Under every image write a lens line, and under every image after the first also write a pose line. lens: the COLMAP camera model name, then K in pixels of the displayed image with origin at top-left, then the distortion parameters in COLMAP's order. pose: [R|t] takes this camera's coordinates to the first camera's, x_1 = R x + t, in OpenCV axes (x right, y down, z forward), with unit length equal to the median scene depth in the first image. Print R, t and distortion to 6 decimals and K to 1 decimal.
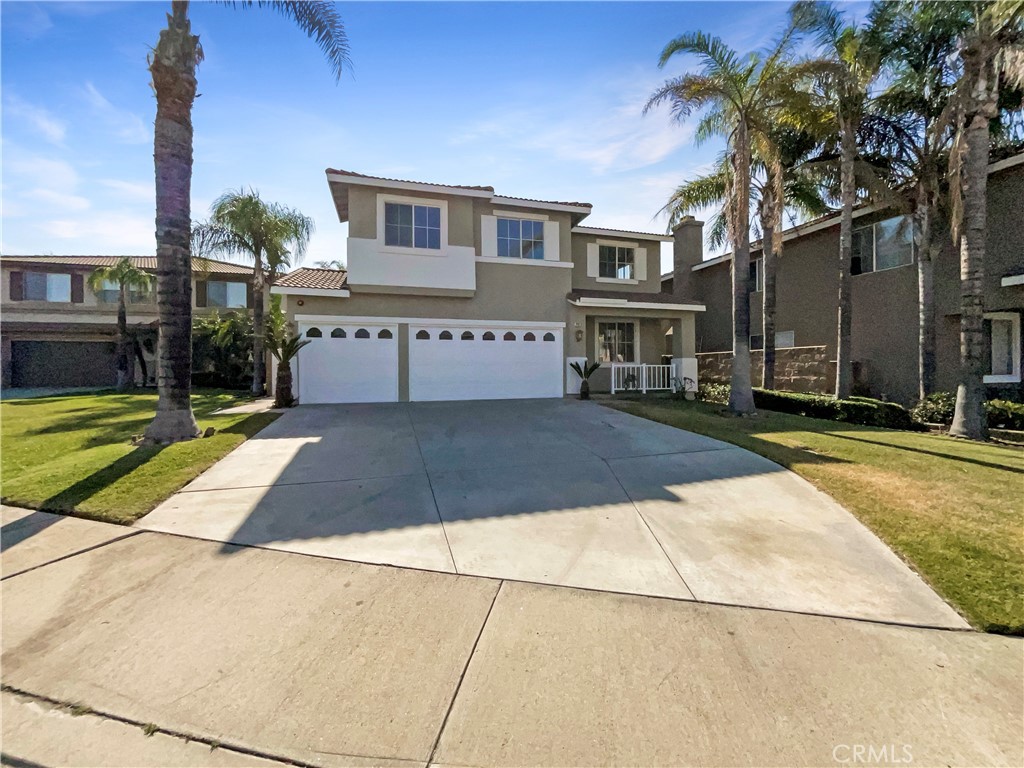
lens RADIAL K [[436.0, 0, 510.9], [0, 436.0, 363.0], [0, 0, 1]] dist [-0.001056, -0.000116]
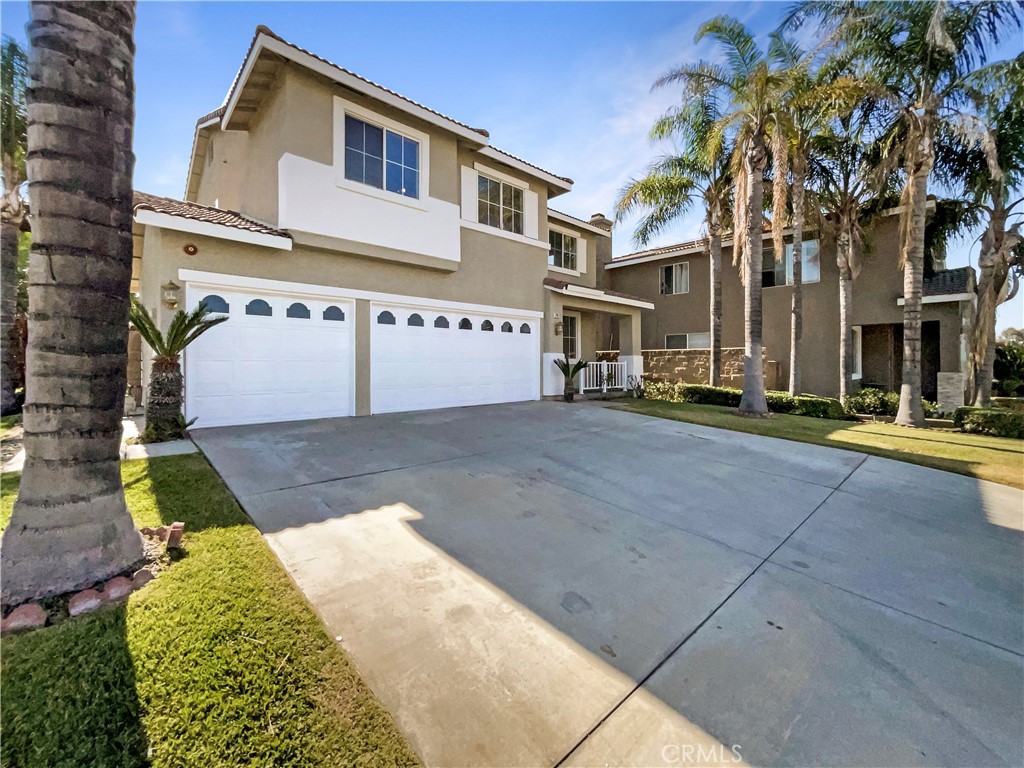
lens RADIAL K [[434.2, 0, 511.9], [0, 434.2, 352.1], [0, 0, 1]] dist [-0.000029, 0.000293]
pose [[0.887627, 0.018275, 0.460200, -0.340485], [-0.015753, 0.999832, -0.009319, -0.005917], [-0.460294, 0.001023, 0.887766, 0.288060]]
